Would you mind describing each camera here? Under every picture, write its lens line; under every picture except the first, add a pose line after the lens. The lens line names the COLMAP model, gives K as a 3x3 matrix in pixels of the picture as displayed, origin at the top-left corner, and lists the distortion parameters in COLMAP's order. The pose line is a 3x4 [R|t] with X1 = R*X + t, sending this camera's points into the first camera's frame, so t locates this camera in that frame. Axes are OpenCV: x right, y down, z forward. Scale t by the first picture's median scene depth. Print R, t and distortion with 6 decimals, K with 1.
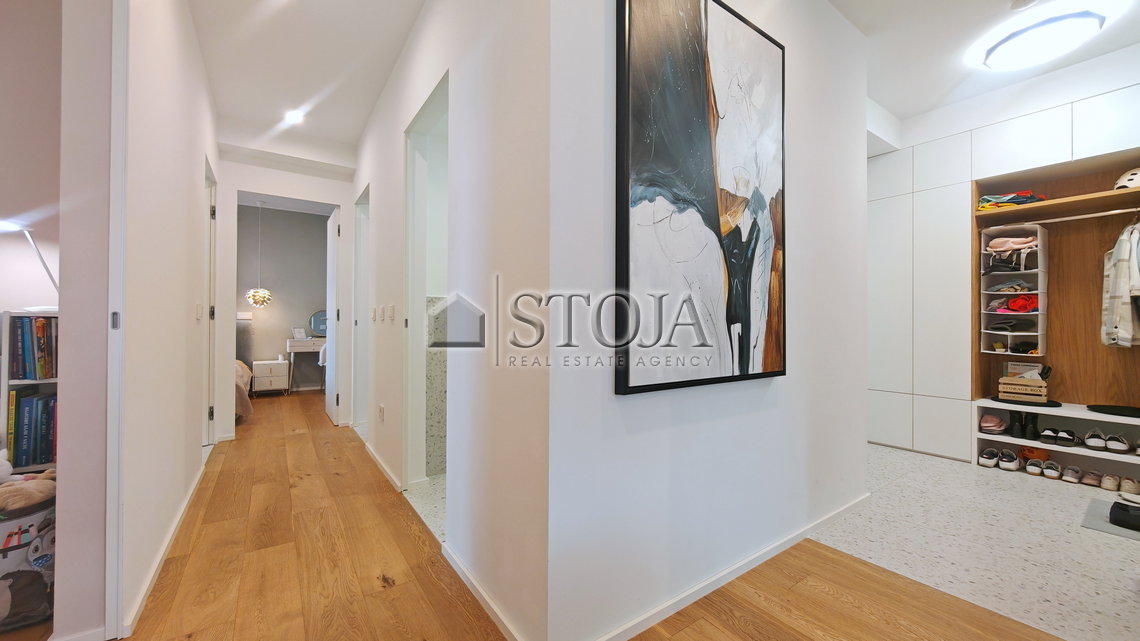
lens RADIAL K [[427.0, 0, 569.9], [0, 427.0, 321.9], [0, 0, 1]] dist [-0.000706, -0.000519]
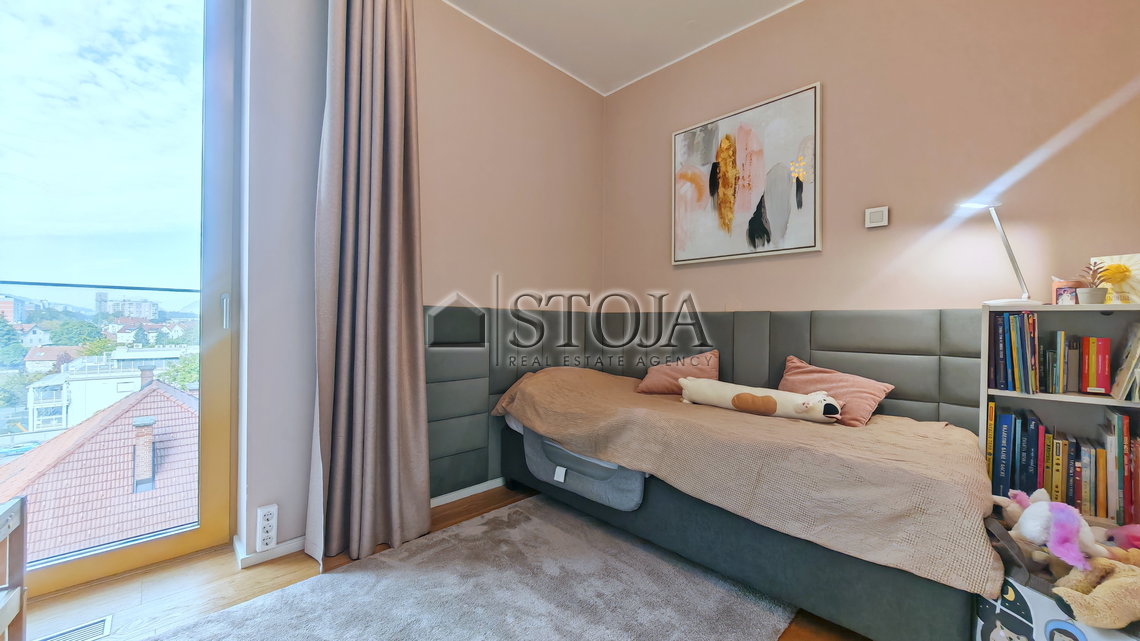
lens RADIAL K [[427.0, 0, 570.7], [0, 427.0, 321.3], [0, 0, 1]] dist [-0.000706, -0.000519]
pose [[0.162245, 0.001892, -0.986749, -0.629353], [-0.003042, 0.999994, 0.001417, 0.007437], [0.986746, 0.002772, 0.162250, 0.067328]]
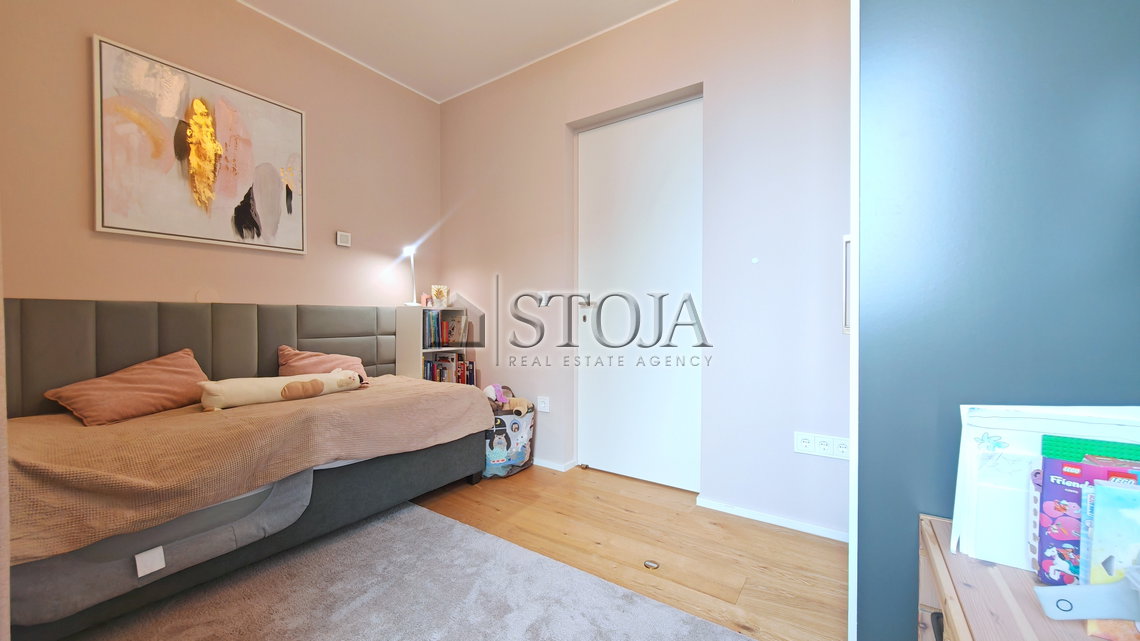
lens RADIAL K [[427.0, 0, 570.7], [0, 427.0, 322.2], [0, 0, 1]] dist [-0.000706, -0.000519]
pose [[0.935881, -0.003132, 0.352302, -1.329189], [-0.003490, 0.999829, 0.018161, 0.005029], [-0.352298, -0.018226, 0.935710, -0.656283]]
